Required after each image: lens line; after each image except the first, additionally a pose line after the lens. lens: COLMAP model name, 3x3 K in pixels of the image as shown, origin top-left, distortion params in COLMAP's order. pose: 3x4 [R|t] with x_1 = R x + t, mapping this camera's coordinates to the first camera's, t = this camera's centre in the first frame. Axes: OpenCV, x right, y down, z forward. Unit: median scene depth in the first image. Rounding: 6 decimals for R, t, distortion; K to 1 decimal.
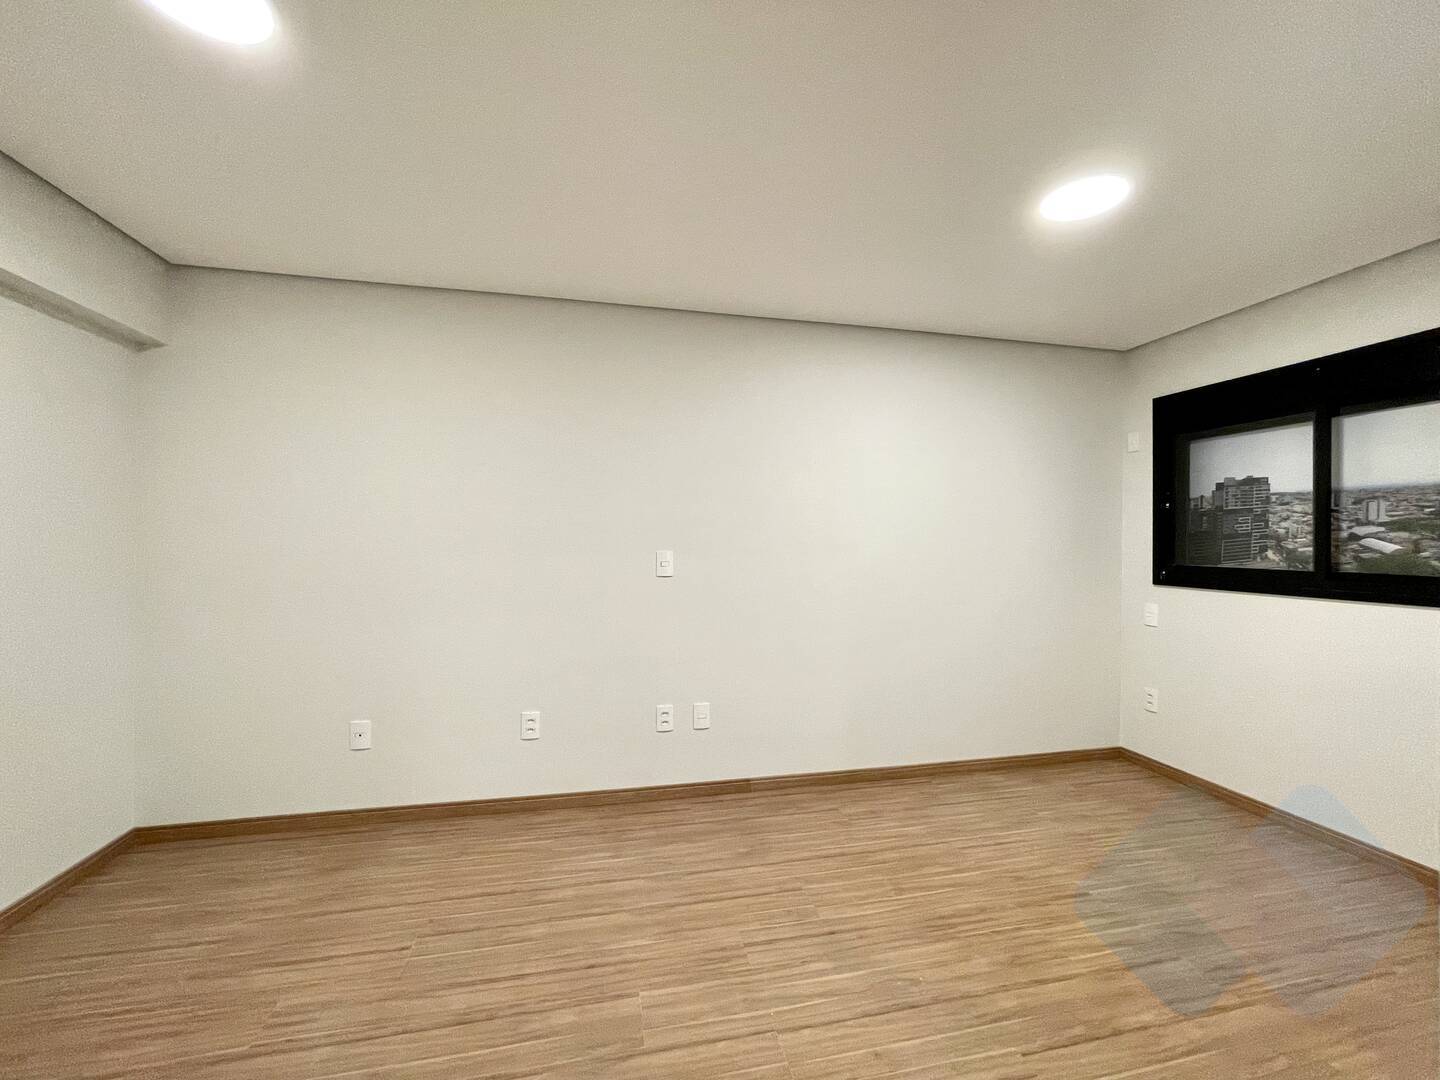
lens RADIAL K [[580.1, 0, 714.3], [0, 580.1, 538.8], [0, 0, 1]] dist [-0.000300, 0.000019]
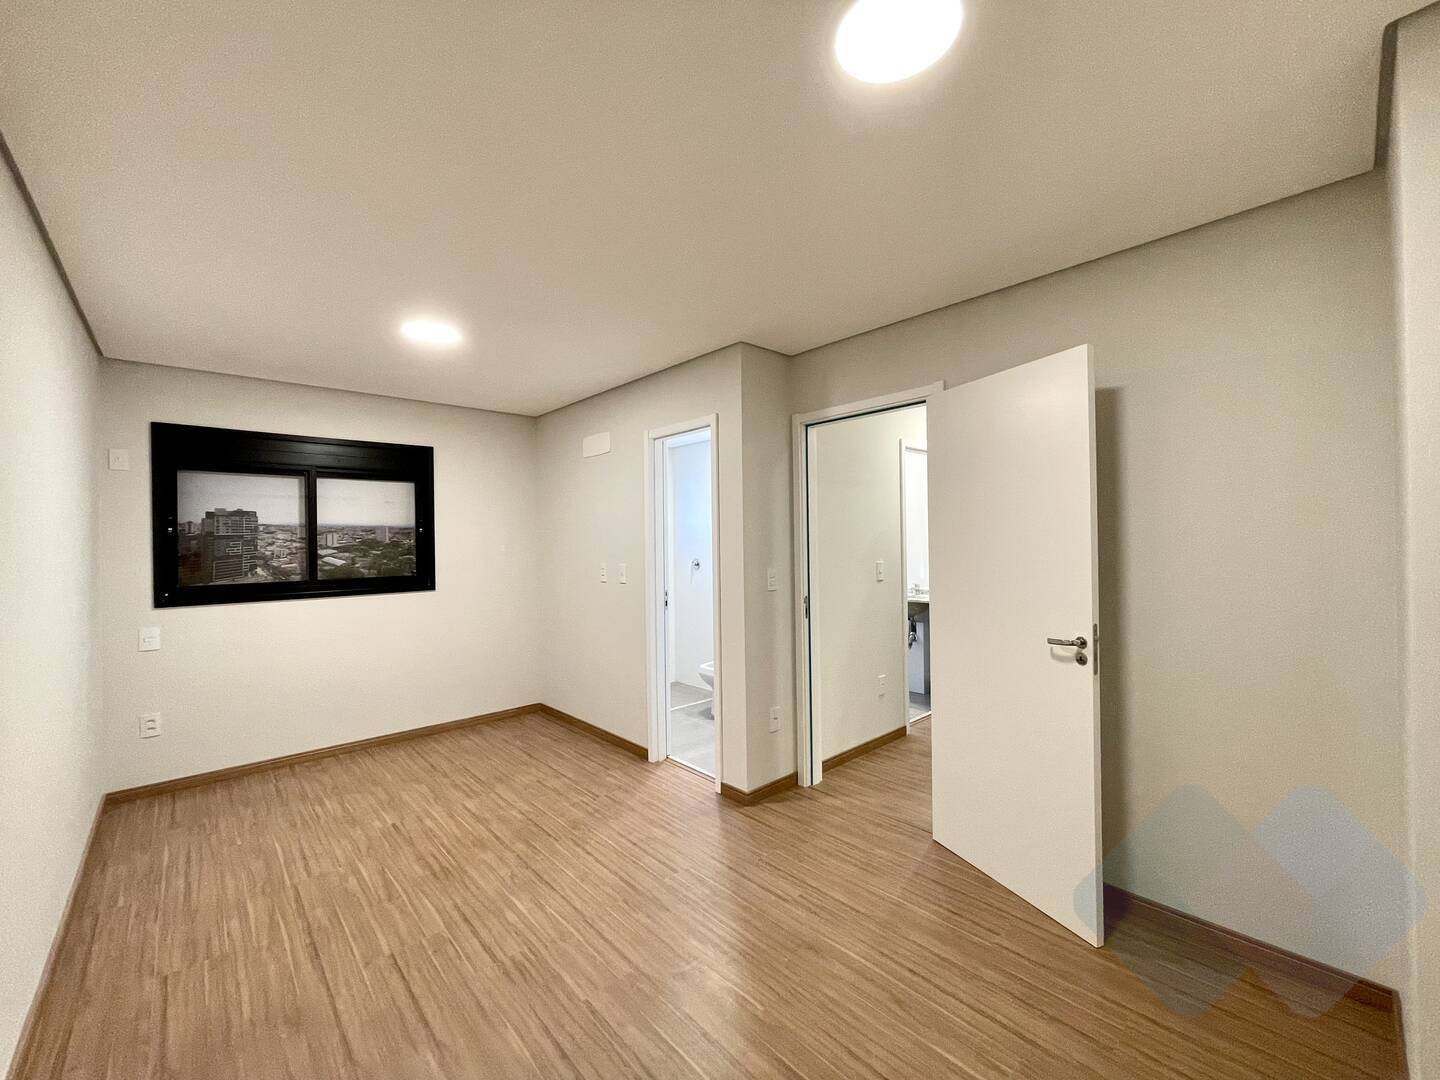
lens RADIAL K [[580.1, 0, 714.3], [0, 580.1, 538.8], [0, 0, 1]] dist [-0.000300, 0.000019]
pose [[-0.496815, 0.009950, 0.867799, -0.688006], [0.015079, 0.999882, -0.002832, -0.026909], [-0.867725, 0.011678, -0.496907, 0.772394]]
